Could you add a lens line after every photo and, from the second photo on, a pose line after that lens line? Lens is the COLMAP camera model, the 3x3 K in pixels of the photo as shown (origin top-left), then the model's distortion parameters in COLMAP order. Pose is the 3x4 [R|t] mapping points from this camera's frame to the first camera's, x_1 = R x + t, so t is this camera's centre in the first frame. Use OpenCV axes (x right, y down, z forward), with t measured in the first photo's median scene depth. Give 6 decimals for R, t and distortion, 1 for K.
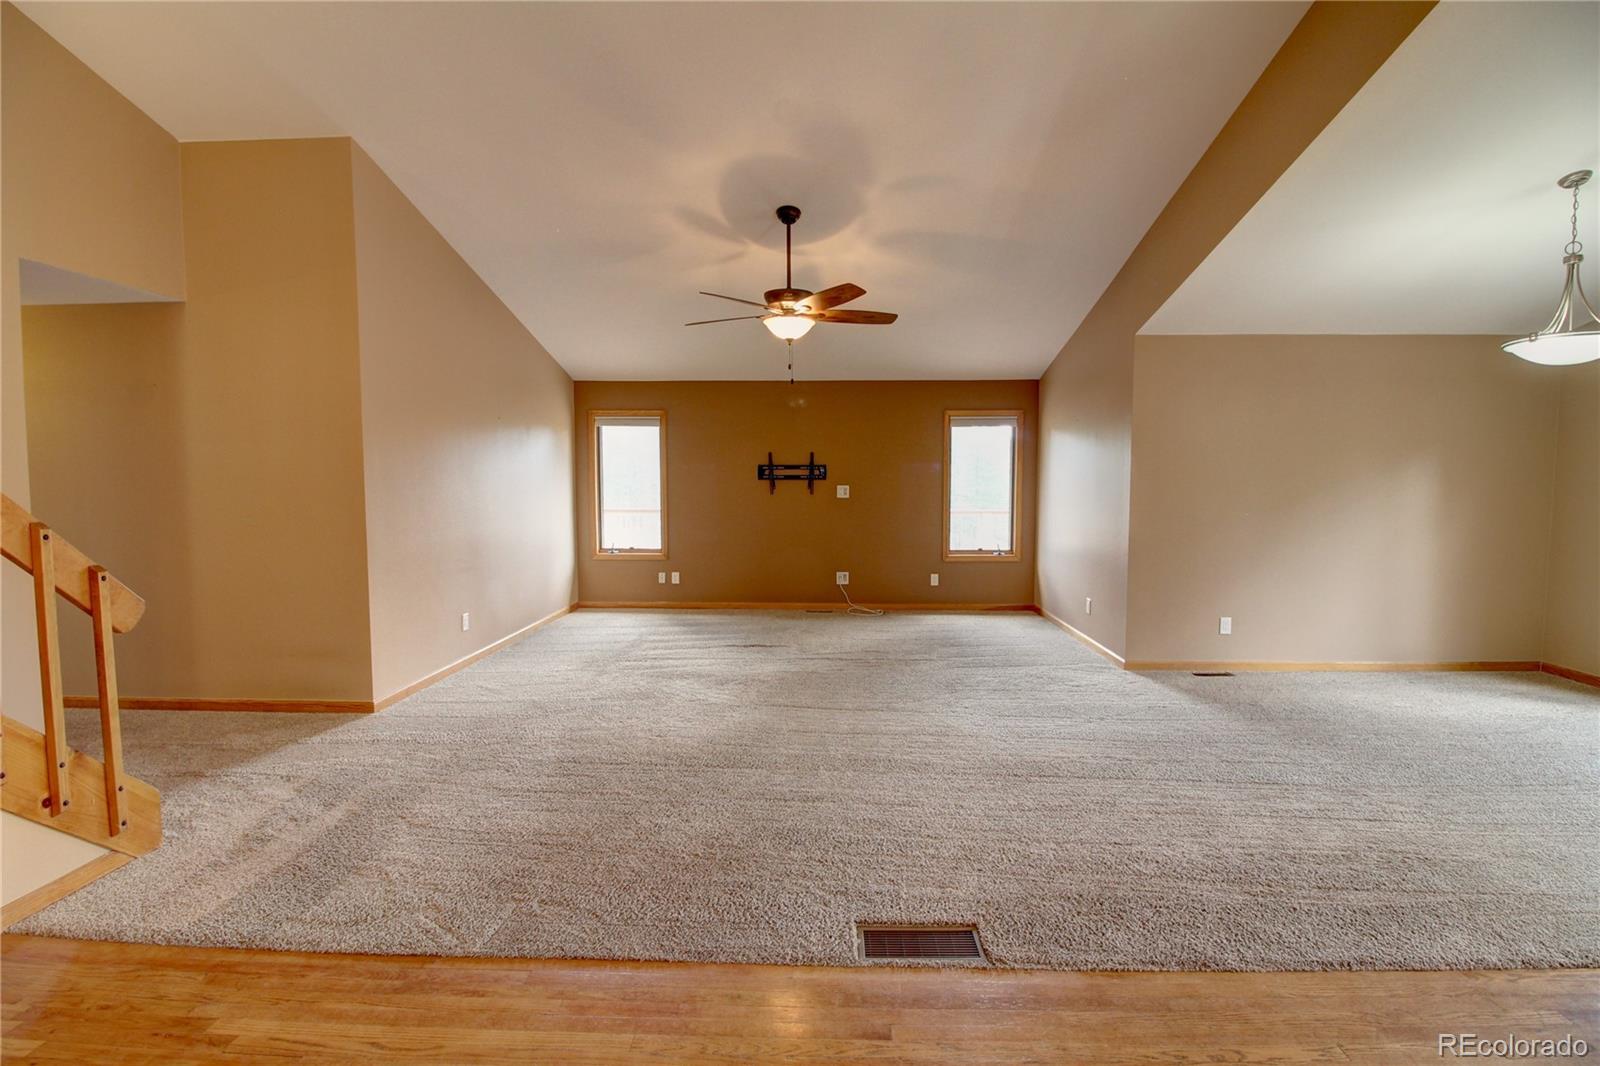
lens RADIAL K [[744.2, 0, 800.1], [0, 744.2, 530.2], [0, 0, 1]] dist [-0.013600, -0.002973]
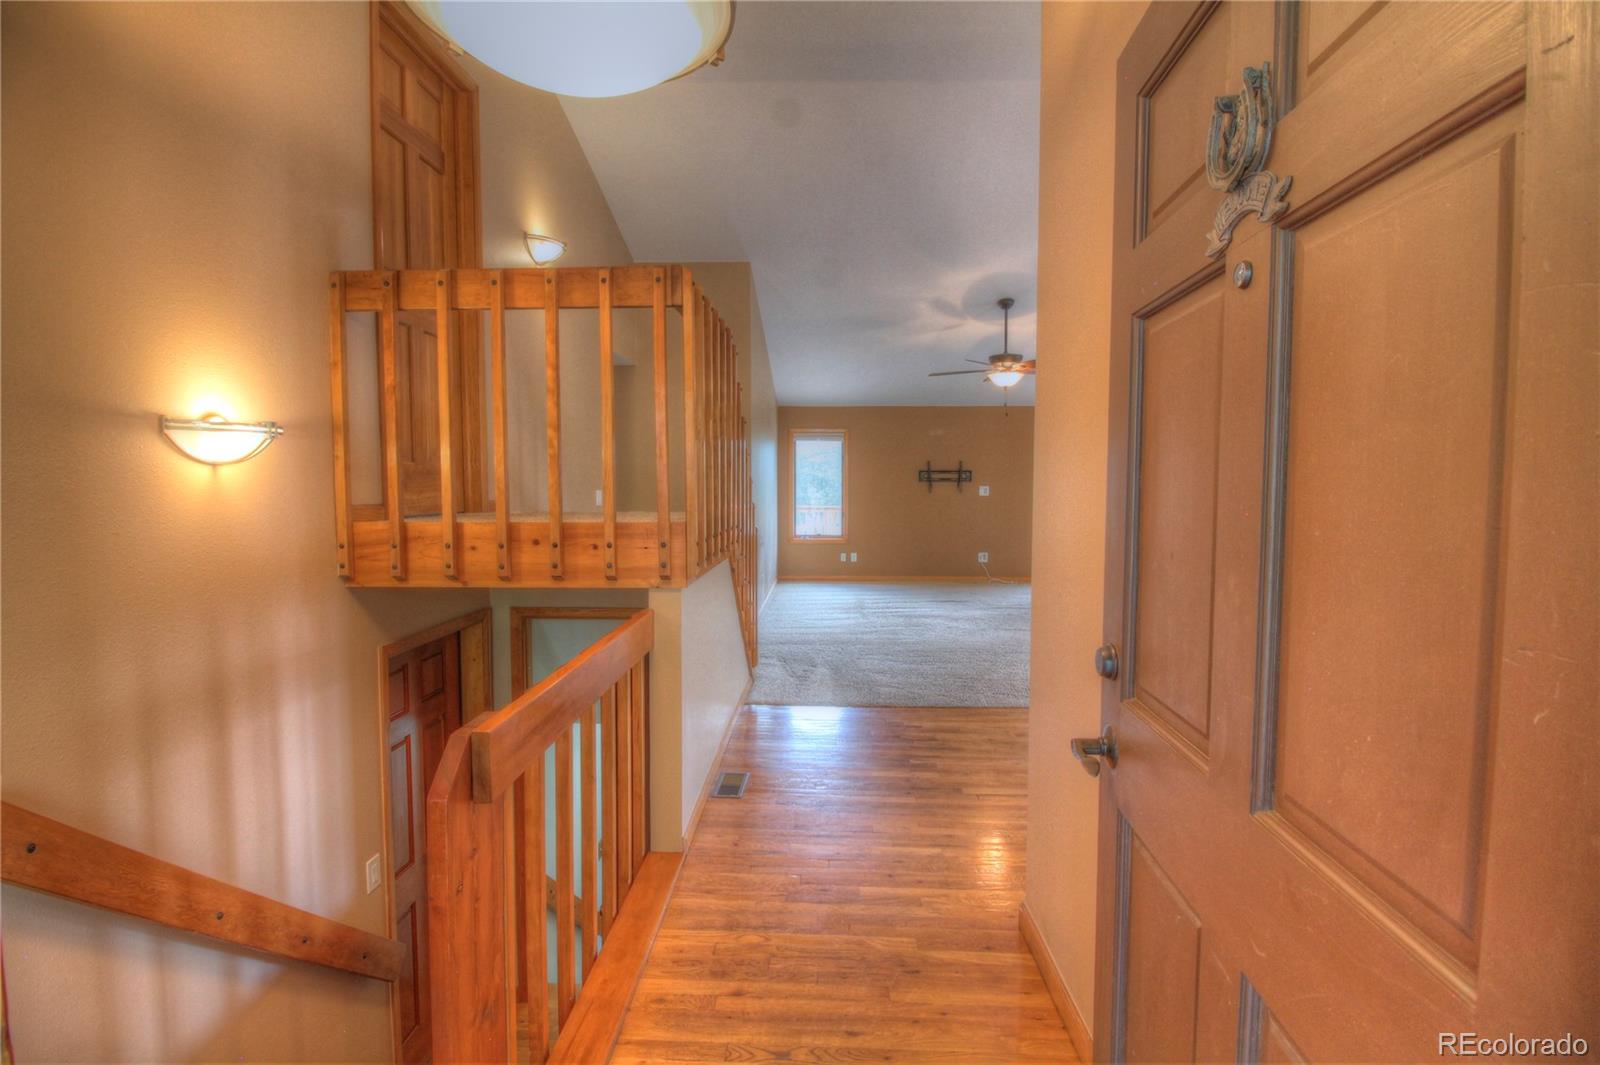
lens RADIAL K [[744.2, 0, 804.1], [0, 744.2, 531.7], [0, 0, 1]] dist [-0.013600, -0.002973]
pose [[1.000000, 0.000524, -0.000257, -0.256490], [-0.000524, 1.000000, 0.000146, 0.019625], [0.000257, -0.000146, 1.000000, -0.297353]]
